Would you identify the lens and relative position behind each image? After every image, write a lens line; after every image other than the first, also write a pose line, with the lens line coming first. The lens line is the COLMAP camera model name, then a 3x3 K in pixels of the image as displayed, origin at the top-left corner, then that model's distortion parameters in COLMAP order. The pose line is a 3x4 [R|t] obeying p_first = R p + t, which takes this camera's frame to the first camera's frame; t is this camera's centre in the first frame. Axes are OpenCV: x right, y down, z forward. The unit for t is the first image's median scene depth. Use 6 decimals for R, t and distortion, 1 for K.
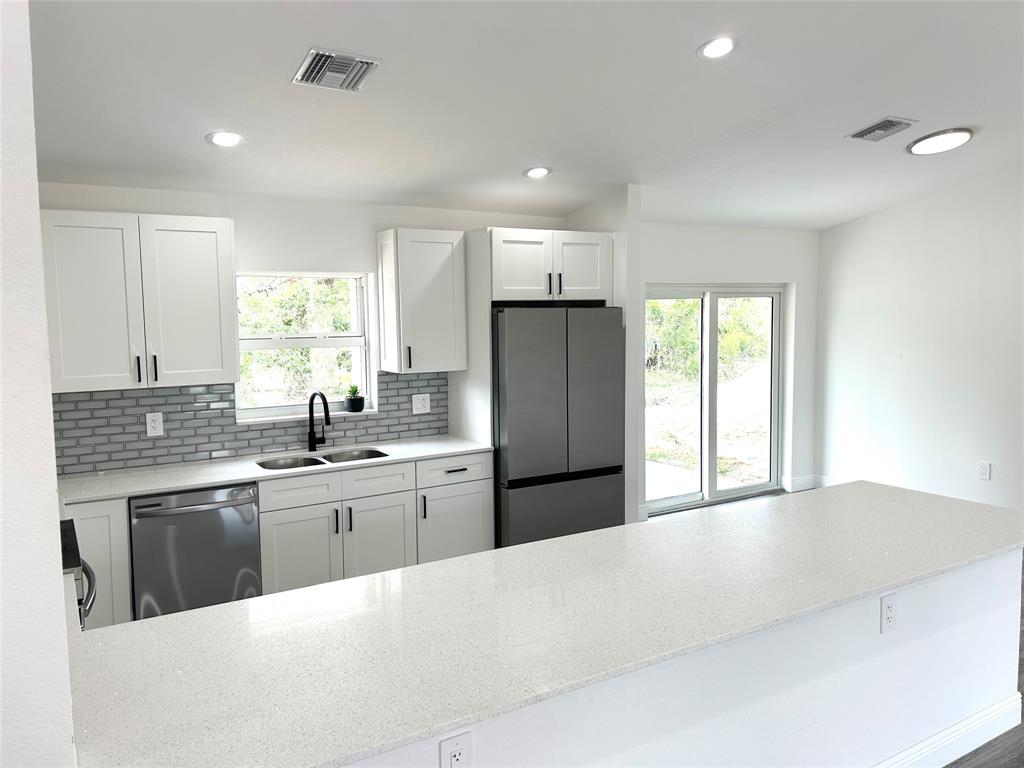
lens RADIAL K [[772.0, 0, 517.4], [0, 772.0, 370.3], [0, 0, 1]] dist [0.066889, -0.093992]
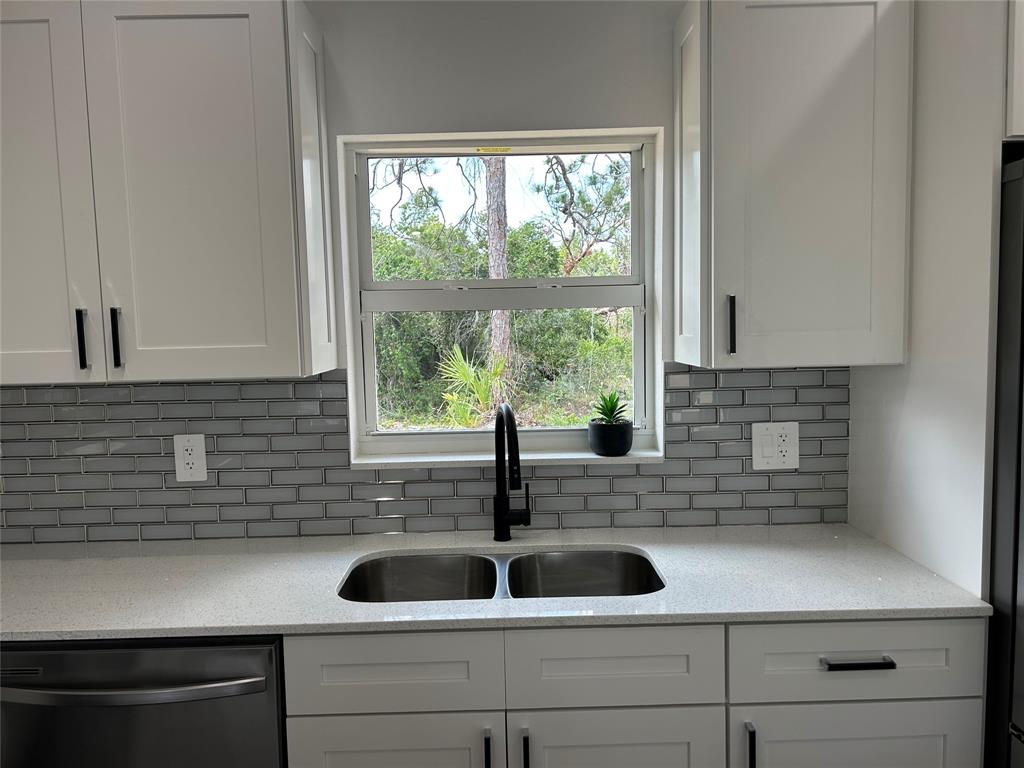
lens RADIAL K [[766.2, 0, 505.9], [0, 766.2, 389.2], [0, 0, 1]] dist [0.084059, -0.112623]
pose [[0.857038, 0.034425, -0.514102, -0.039528], [-0.027737, 0.999401, 0.020682, 0.009243], [0.514506, -0.003466, 0.857480, 0.609385]]
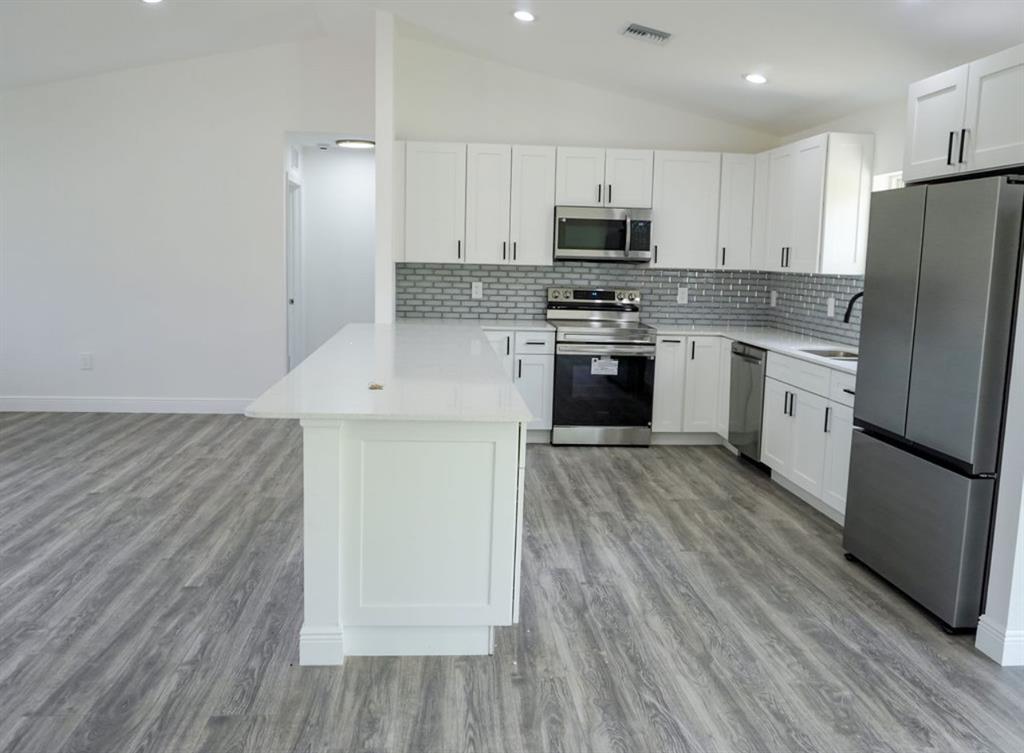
lens RADIAL K [[835.3, 0, 512.0], [0, 835.3, 376.5], [0, 0, 1]] dist [-0.031153, 0.012328]
pose [[-0.446164, 0.127744, -0.885787, 0.849336], [-0.092875, 0.977807, 0.187795, -0.022094], [0.890119, 0.166055, -0.424399, 1.006714]]
